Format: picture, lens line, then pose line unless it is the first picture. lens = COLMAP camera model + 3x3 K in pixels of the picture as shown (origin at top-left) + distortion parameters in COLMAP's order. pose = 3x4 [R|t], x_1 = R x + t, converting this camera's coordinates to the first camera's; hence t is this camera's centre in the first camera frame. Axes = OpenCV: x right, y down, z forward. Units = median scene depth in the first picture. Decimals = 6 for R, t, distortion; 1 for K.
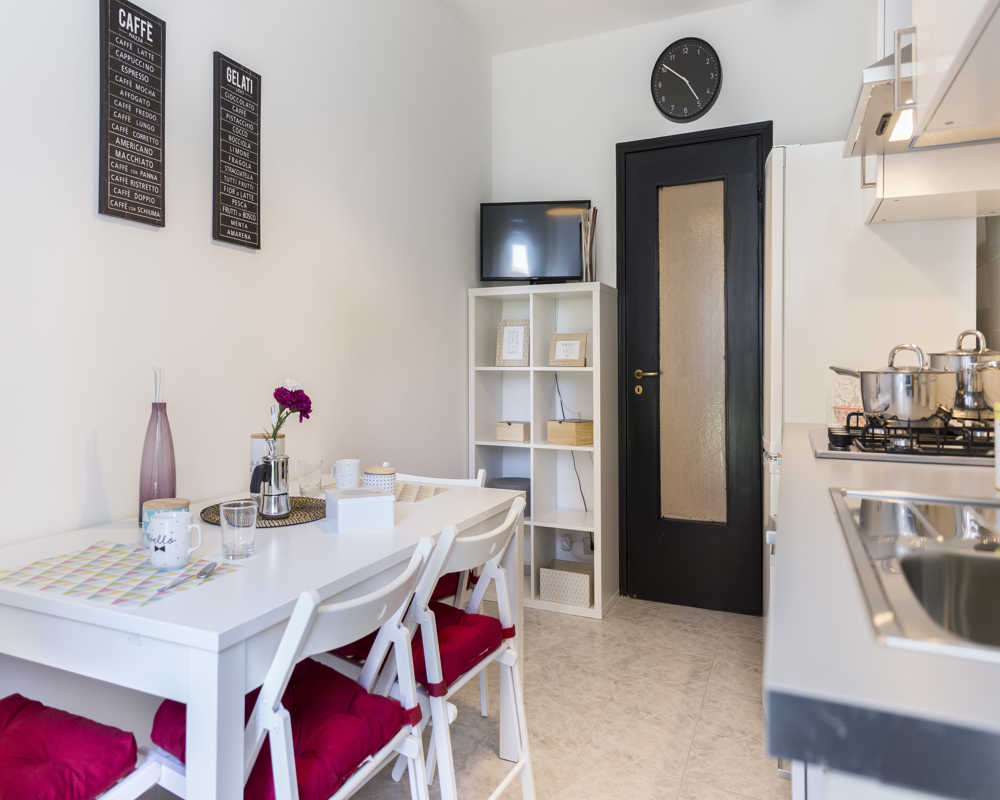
lens RADIAL K [[686.0, 0, 506.2], [0, 686.0, 376.8], [0, 0, 1]] dist [0.011644, -0.025468]
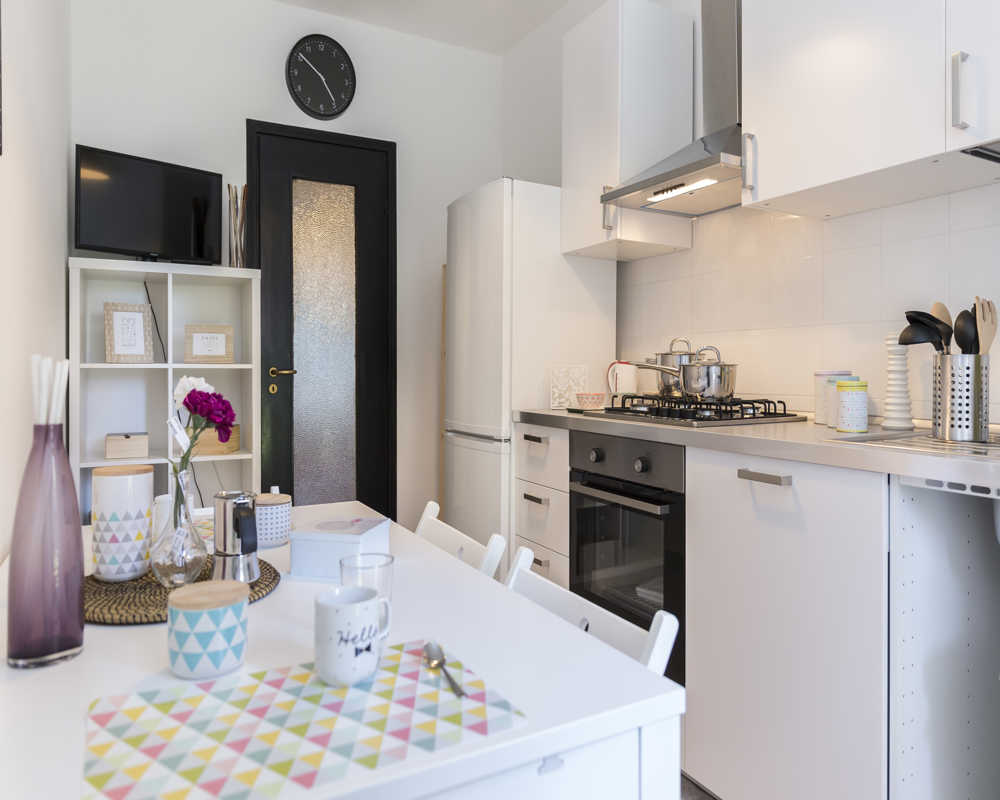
lens RADIAL K [[686.0, 0, 506.2], [0, 686.0, 376.8], [0, 0, 1]] dist [0.011644, -0.025468]
pose [[0.609497, -0.010960, 0.792713, -0.366882], [0.011784, 0.999919, 0.004765, 0.001668], [-0.792701, 0.006437, 0.609577, 0.180301]]
